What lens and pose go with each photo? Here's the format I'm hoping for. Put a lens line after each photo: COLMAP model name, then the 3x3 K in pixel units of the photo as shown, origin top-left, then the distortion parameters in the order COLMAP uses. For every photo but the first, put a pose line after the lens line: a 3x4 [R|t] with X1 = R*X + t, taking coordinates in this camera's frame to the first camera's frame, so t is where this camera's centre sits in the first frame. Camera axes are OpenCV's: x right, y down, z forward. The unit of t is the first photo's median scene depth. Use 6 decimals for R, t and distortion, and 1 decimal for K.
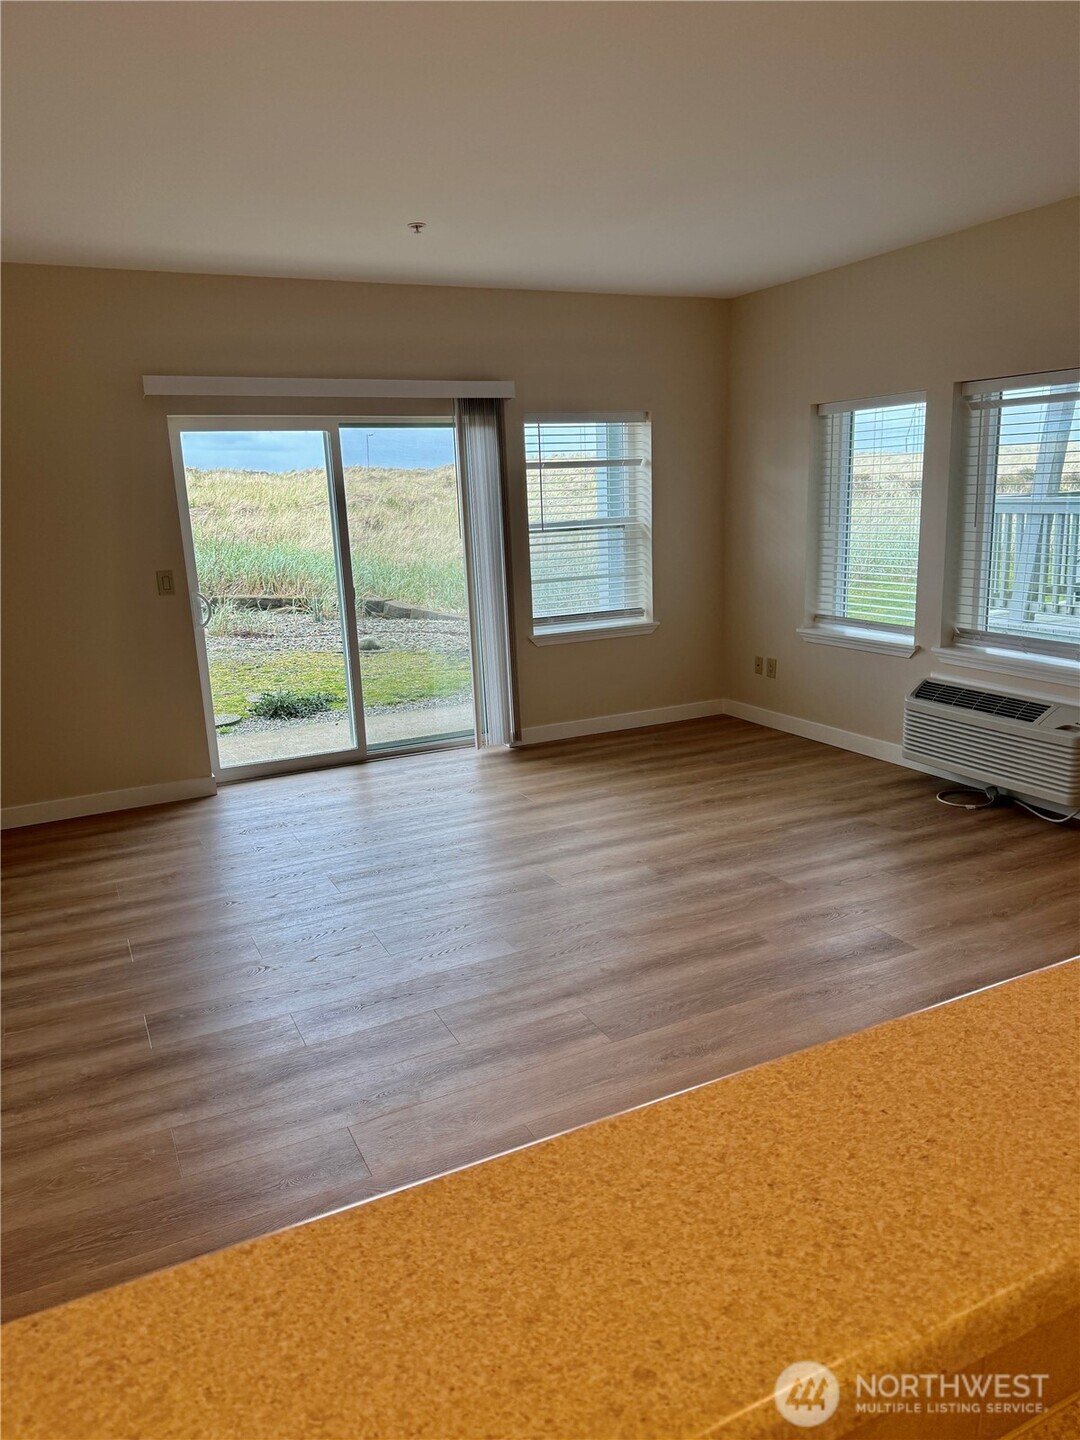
lens RADIAL K [[1015.8, 0, 544.4], [0, 1015.8, 728.3], [0, 0, 1]] dist [0.120481, -0.174124]
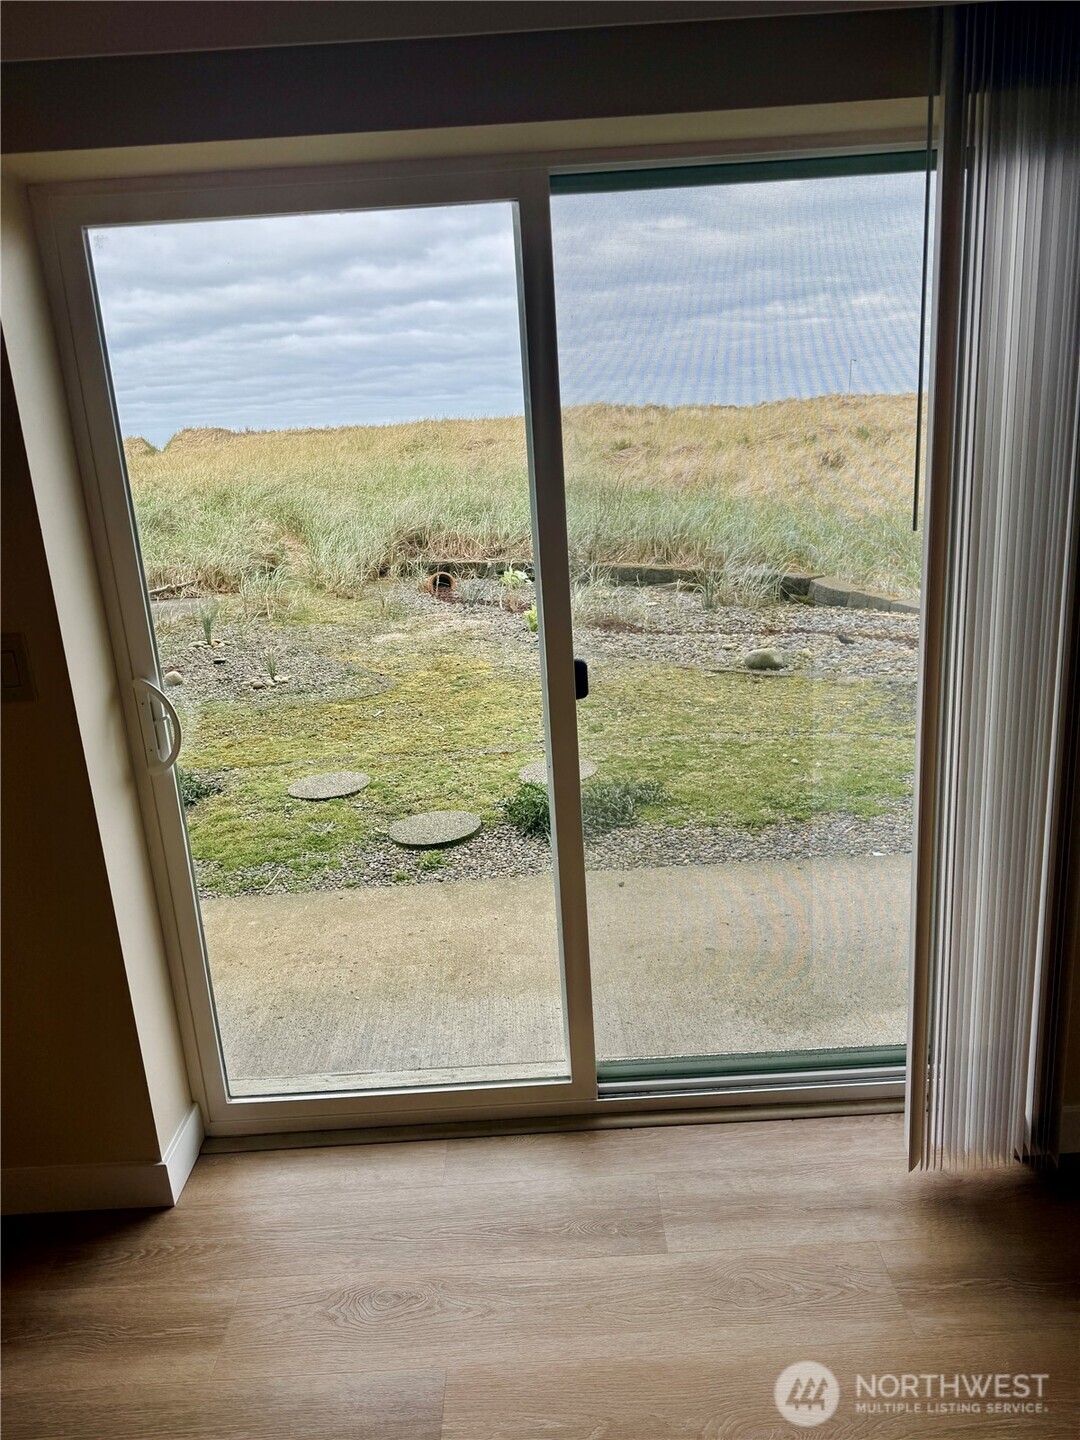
lens RADIAL K [[1015.8, 0, 544.4], [0, 1015.8, 728.3], [0, 0, 1]] dist [0.120481, -0.174124]
pose [[0.902566, 0.095513, -0.419824, -0.031909], [-0.070596, 0.994717, 0.074532, -0.101073], [0.424724, -0.037633, 0.904540, 0.476785]]
